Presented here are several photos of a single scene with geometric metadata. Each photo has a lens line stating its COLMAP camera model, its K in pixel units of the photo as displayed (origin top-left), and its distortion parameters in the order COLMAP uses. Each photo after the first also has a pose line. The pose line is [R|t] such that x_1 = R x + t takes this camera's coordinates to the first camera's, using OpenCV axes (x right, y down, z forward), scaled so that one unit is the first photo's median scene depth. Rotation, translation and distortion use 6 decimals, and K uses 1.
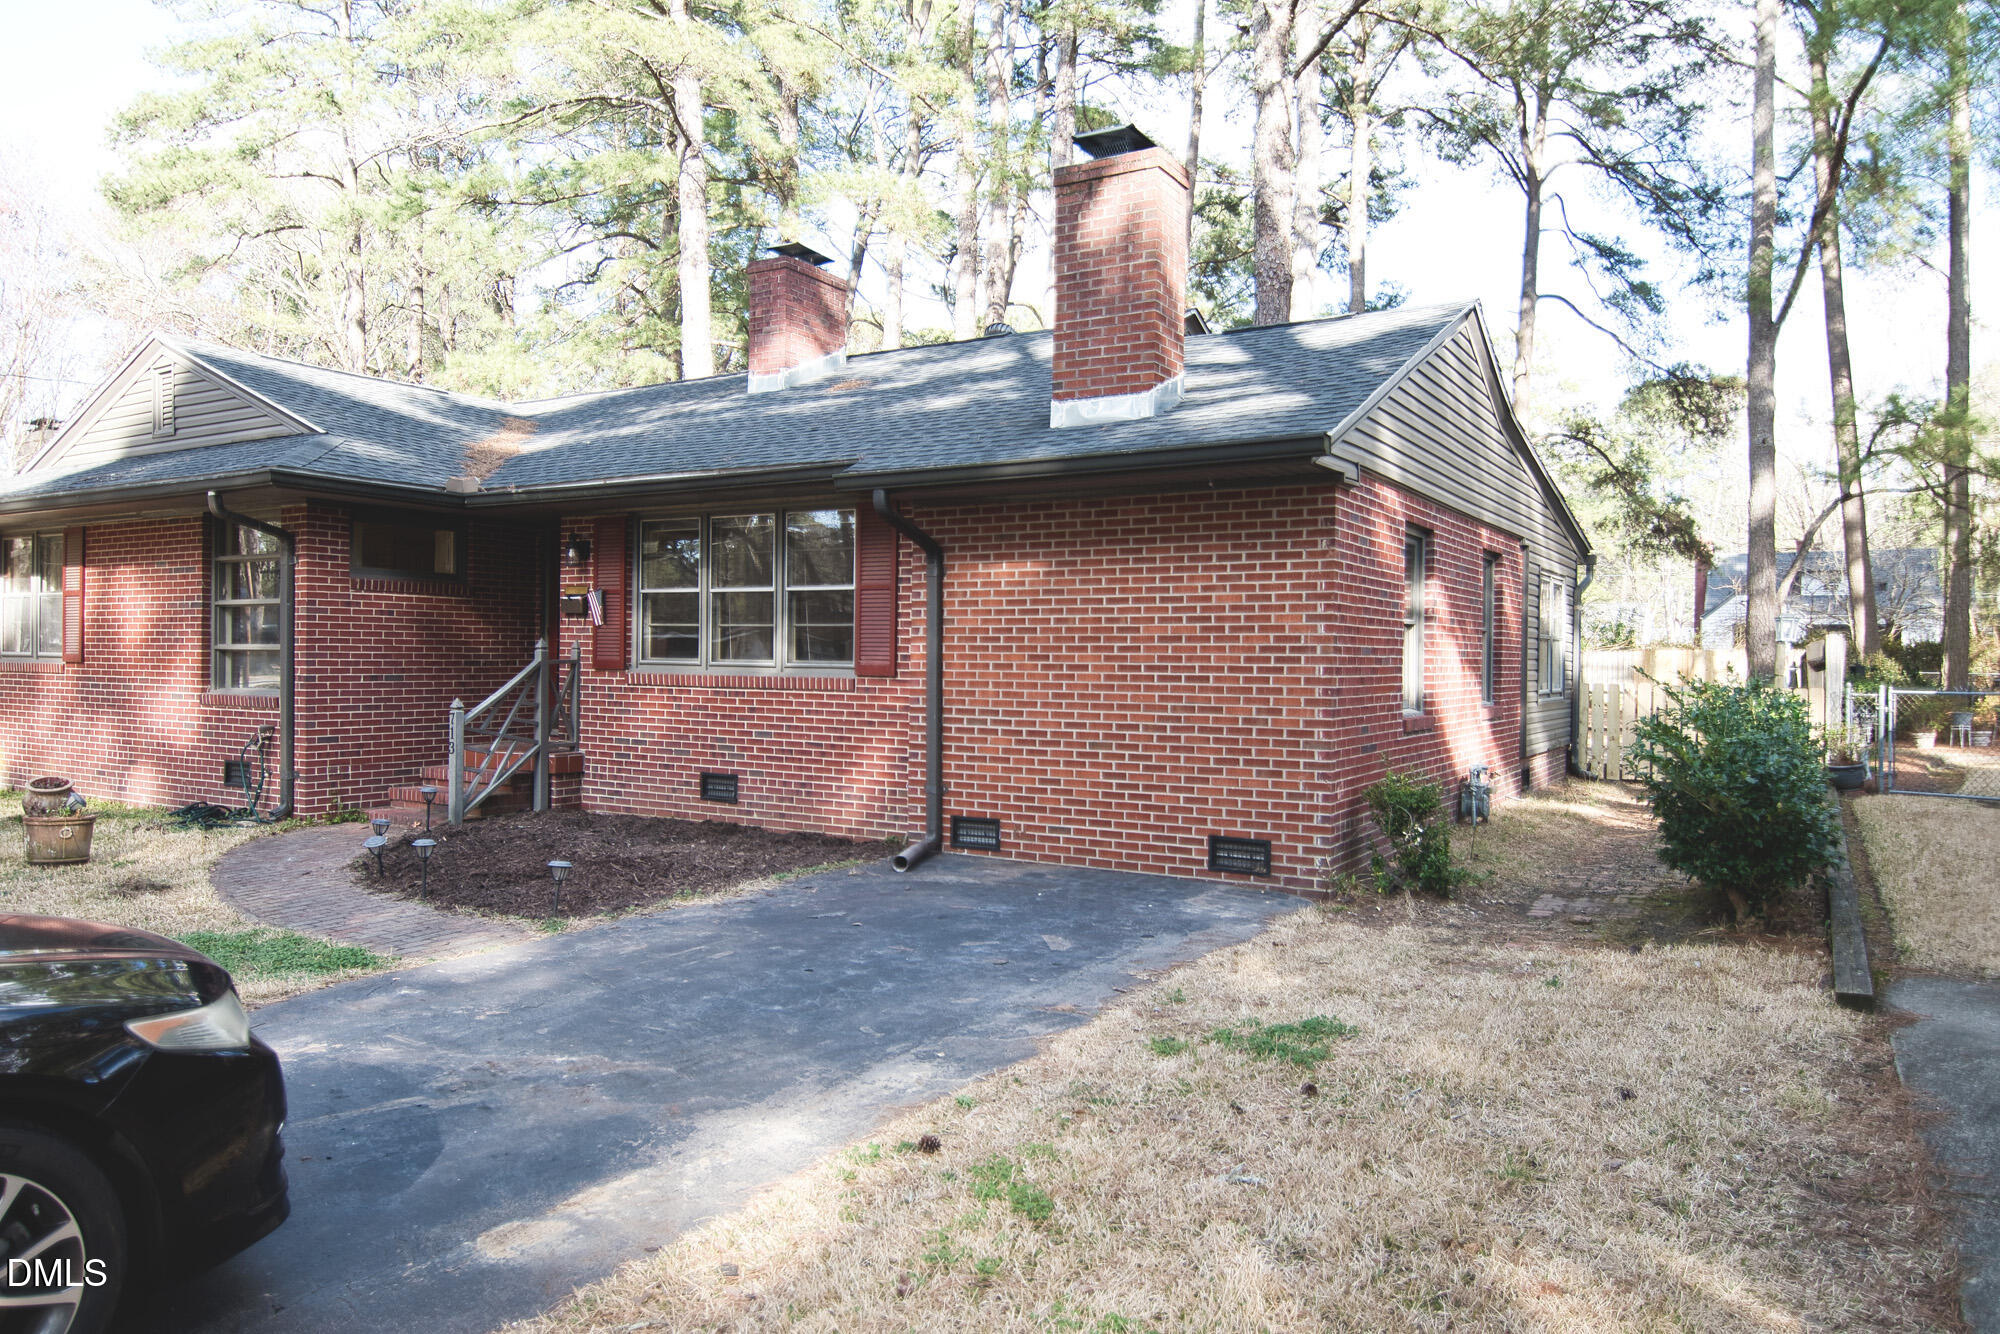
lens RADIAL K [[1383.6, 0, 991.3], [0, 1383.6, 664.4], [0, 0, 1]] dist [0.004623, 0.000684]
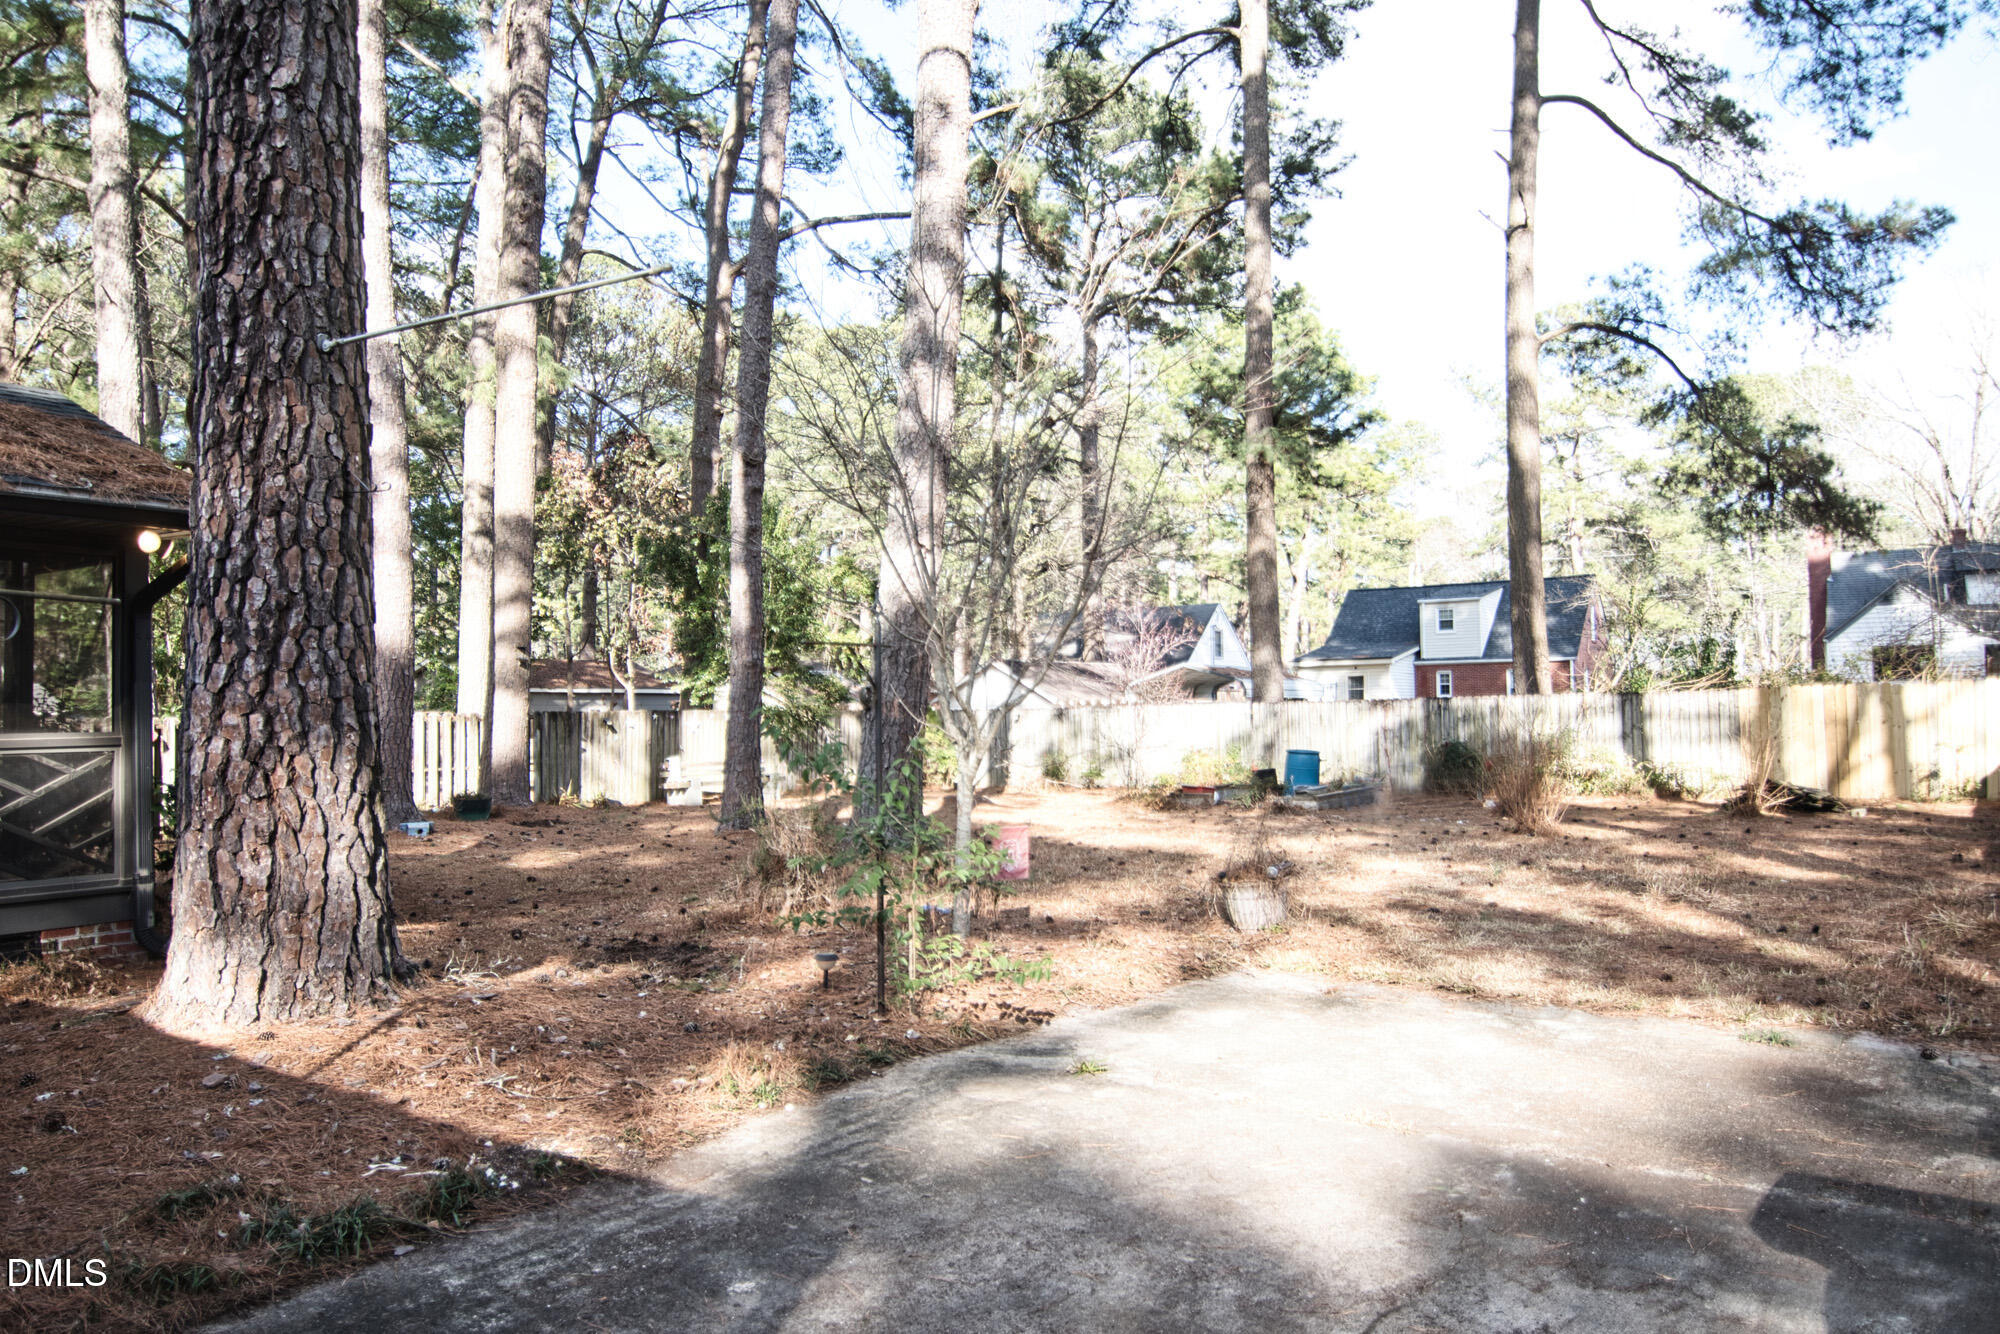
lens RADIAL K [[1383.6, 0, 1008.7], [0, 1383.6, 666.2], [0, 0, 1]] dist [0.004623, 0.000684]
pose [[0.998466, -0.029602, -0.046795, 0.179718], [0.027836, 0.998892, -0.037952, -0.004997], [0.047866, 0.036591, 0.998183, 0.389260]]
